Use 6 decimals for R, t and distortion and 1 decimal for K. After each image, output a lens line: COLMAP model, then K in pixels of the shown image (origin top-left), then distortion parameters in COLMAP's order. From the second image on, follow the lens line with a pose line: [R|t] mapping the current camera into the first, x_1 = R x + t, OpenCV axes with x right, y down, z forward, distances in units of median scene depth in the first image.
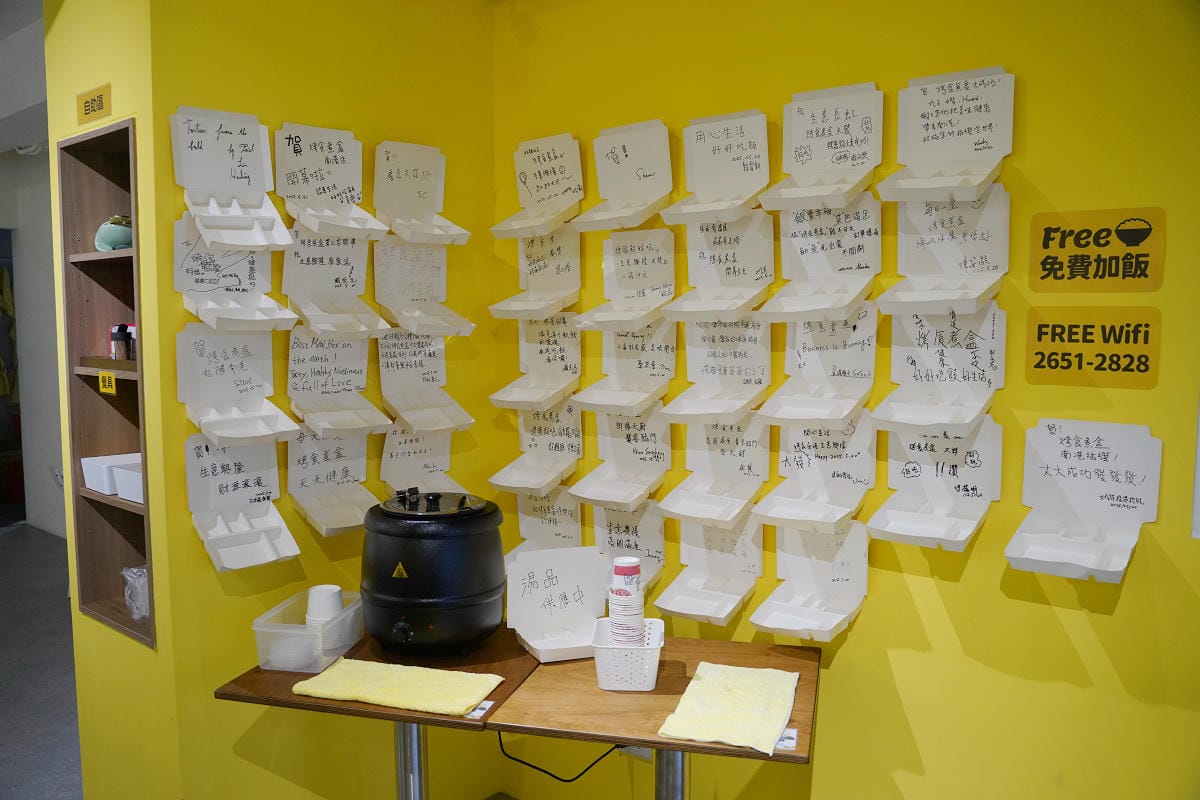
lens RADIAL K [[976.8, 0, 600.4], [0, 976.8, 401.0], [0, 0, 1]] dist [-0.067055, -0.002898]
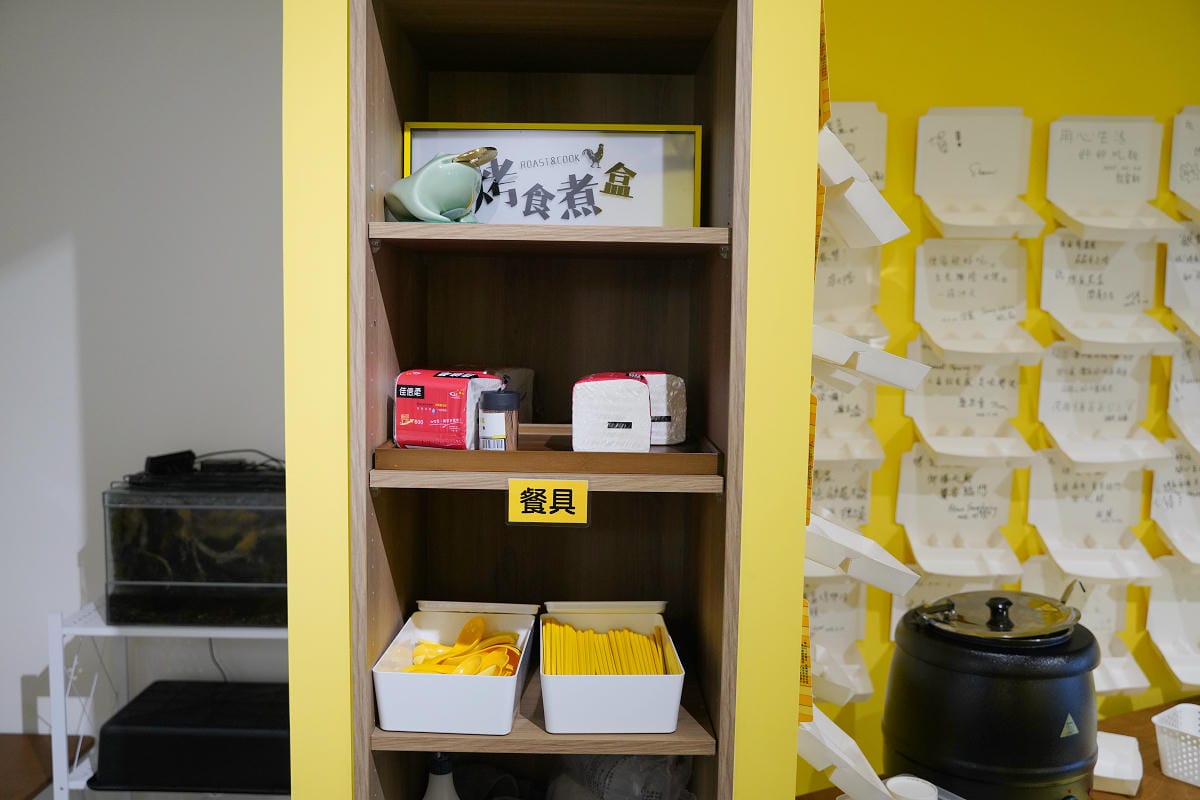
lens RADIAL K [[1073.4, 0, 599.9], [0, 1073.4, 397.7], [0, 0, 1]] dist [-0.004968, 0.010003]
pose [[0.733146, -0.050450, 0.678197, -0.845724], [0.043476, 0.998682, 0.027291, -0.084641], [-0.678680, 0.009477, 0.734373, 0.582159]]
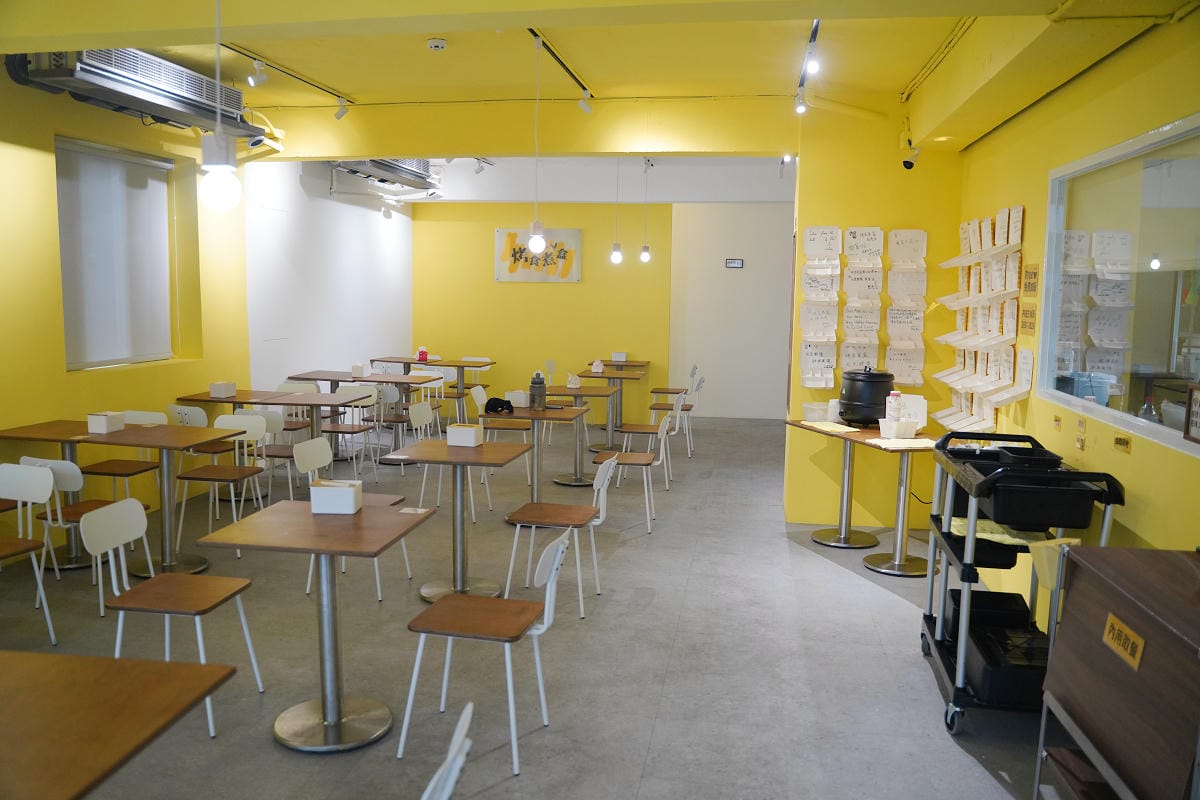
lens RADIAL K [[959.6, 0, 599.8], [0, 959.6, 400.3], [0, 0, 1]] dist [0.000710, 0.000133]
pose [[0.527141, 0.114957, -0.841966, 1.563861], [-0.094566, 0.992589, 0.076316, 0.047948], [0.844499, 0.039392, 0.534106, -0.959797]]
